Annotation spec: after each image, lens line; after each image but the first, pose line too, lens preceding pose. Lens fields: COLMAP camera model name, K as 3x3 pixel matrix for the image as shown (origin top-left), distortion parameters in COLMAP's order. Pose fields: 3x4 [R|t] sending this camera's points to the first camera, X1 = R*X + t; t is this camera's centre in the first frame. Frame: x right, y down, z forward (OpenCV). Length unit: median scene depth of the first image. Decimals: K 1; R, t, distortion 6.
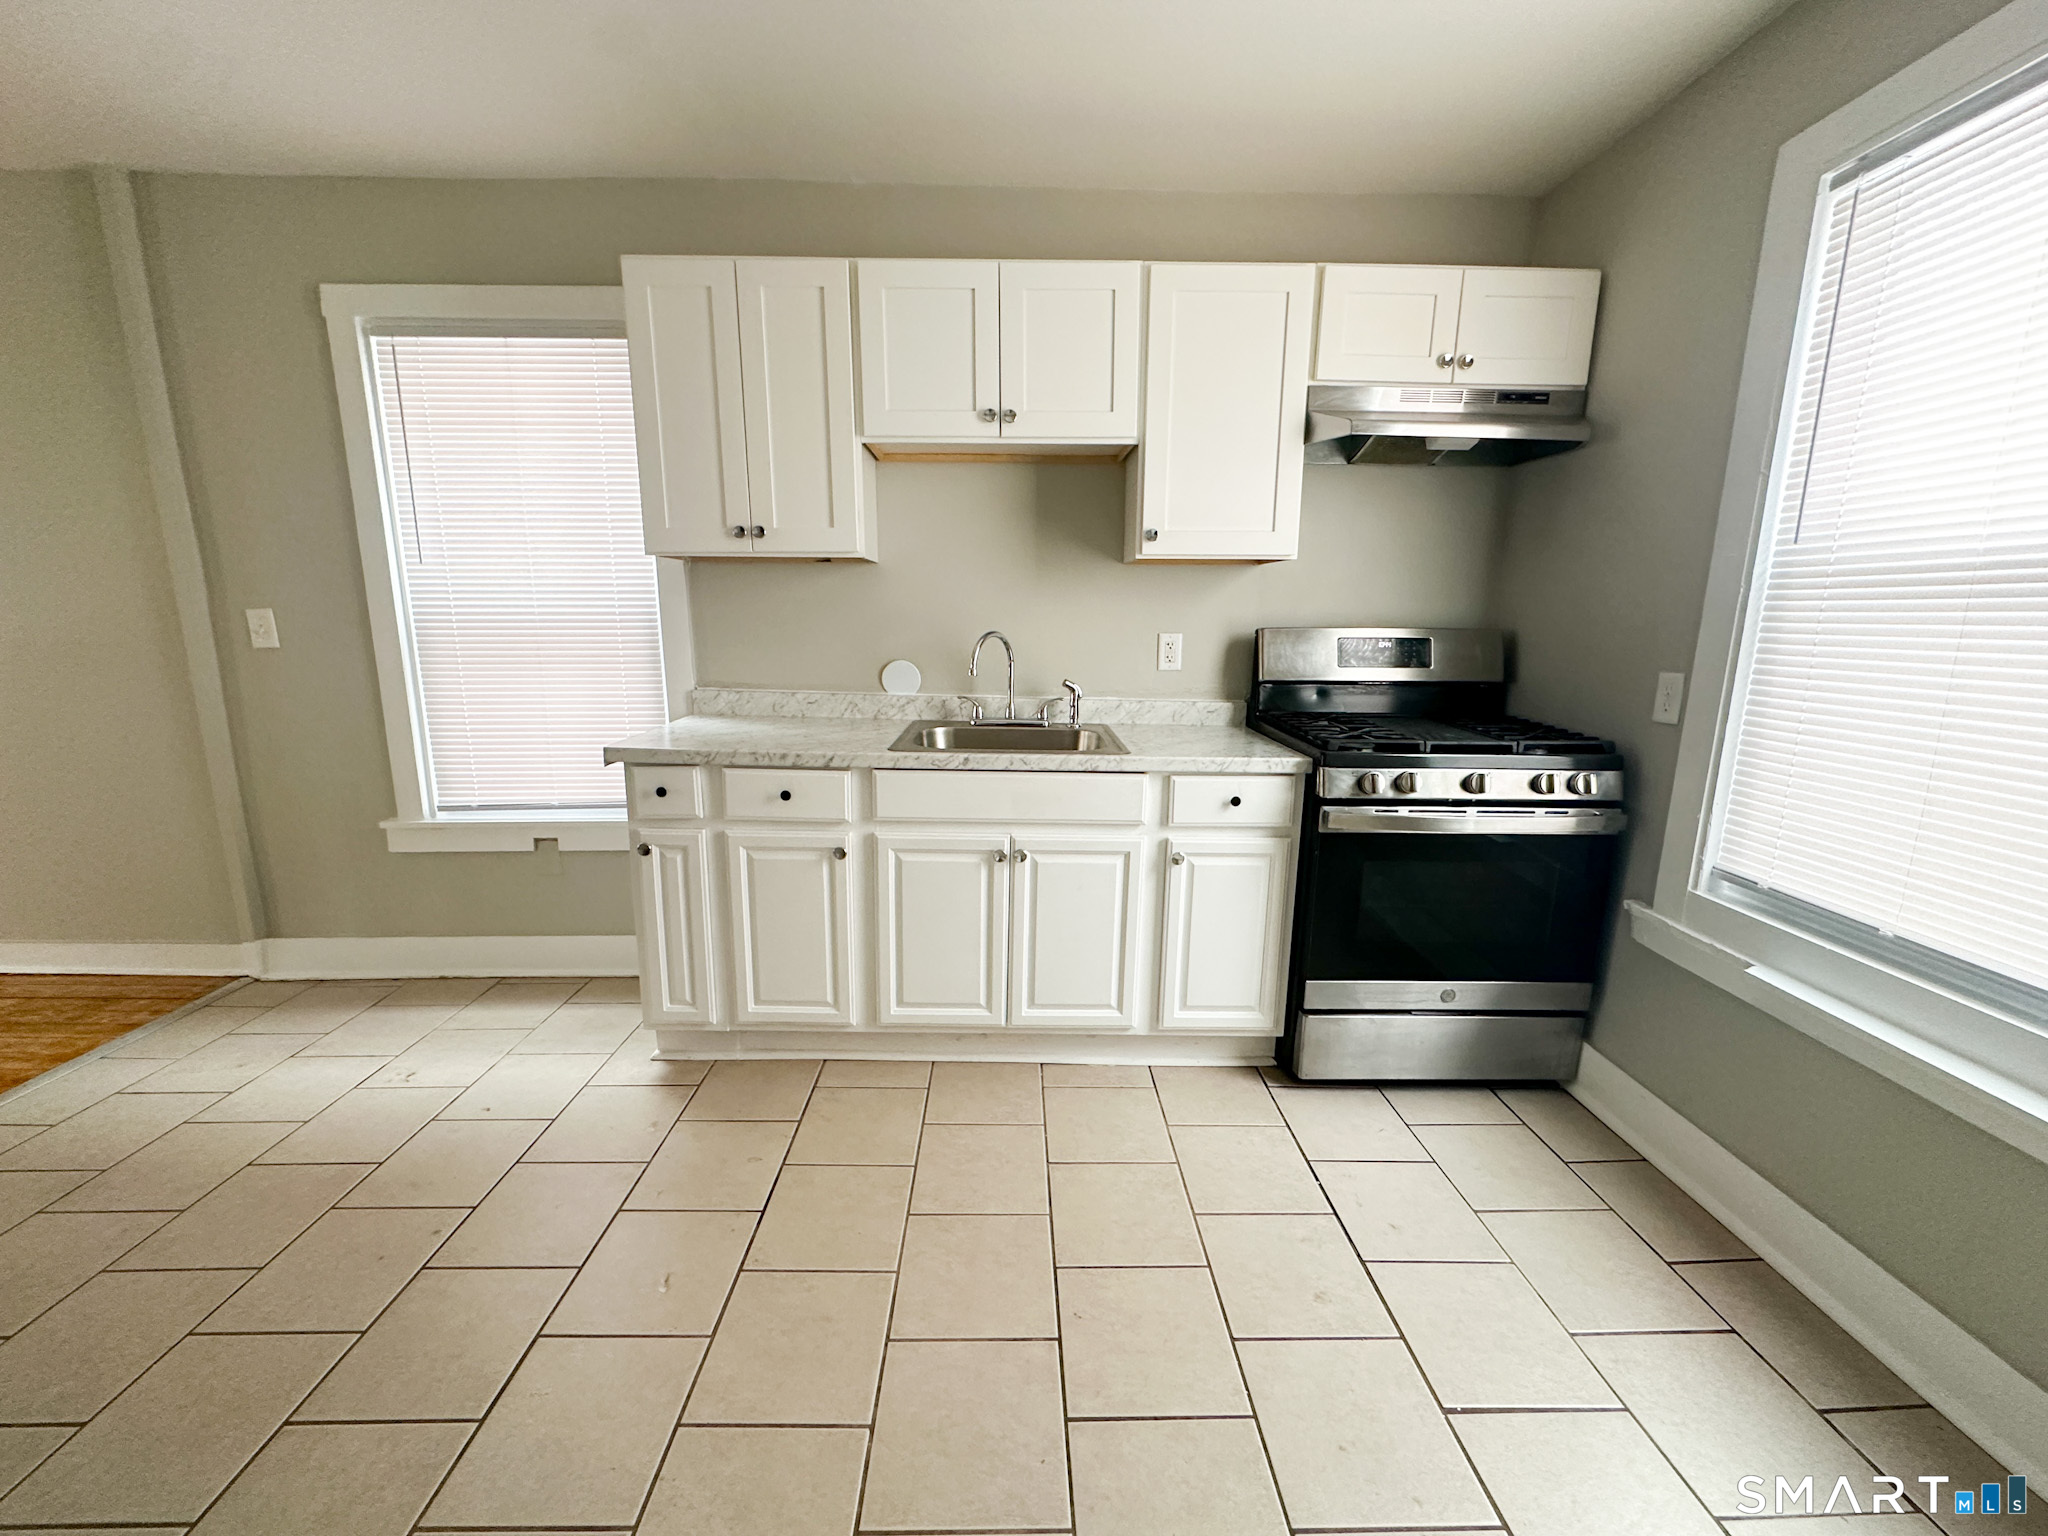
lens RADIAL K [[821.1, 0, 1023.9], [0, 821.1, 766.0], [0, 0, 1]] dist [0.006721, -0.000541]
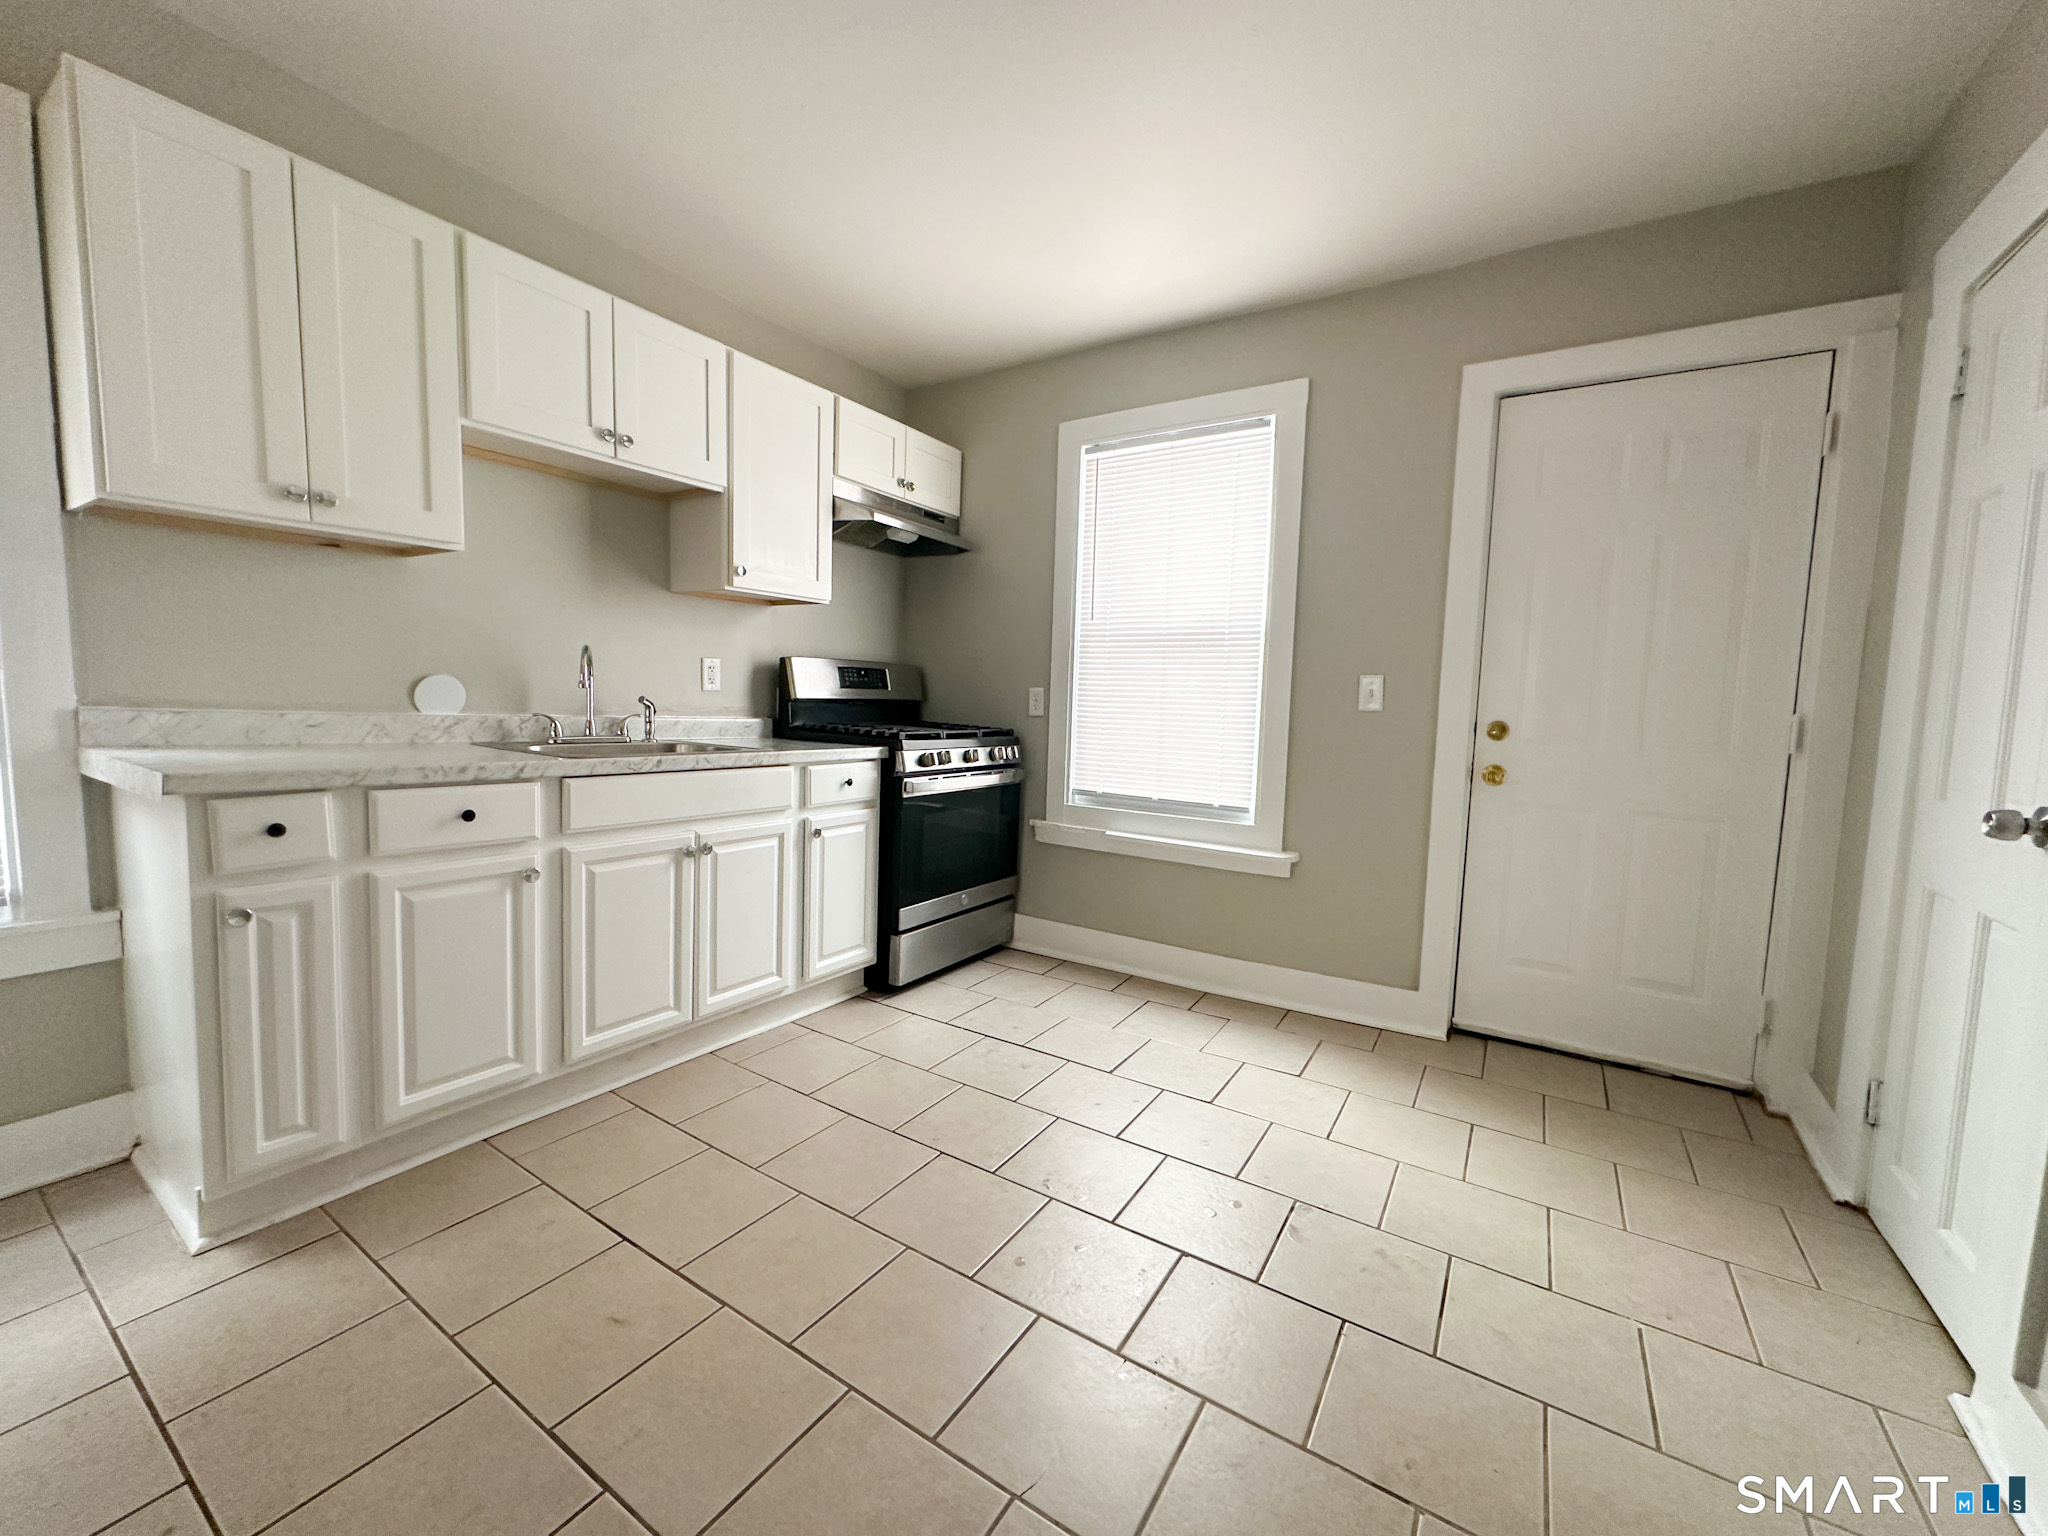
lens RADIAL K [[821.1, 0, 1013.6], [0, 821.1, 763.9], [0, 0, 1]] dist [0.006721, -0.000541]
pose [[0.561033, -0.060507, 0.825579, -0.636275], [0.129827, 0.991414, -0.015564, 0.065354], [-0.817549, 0.115915, 0.564072, 0.047584]]
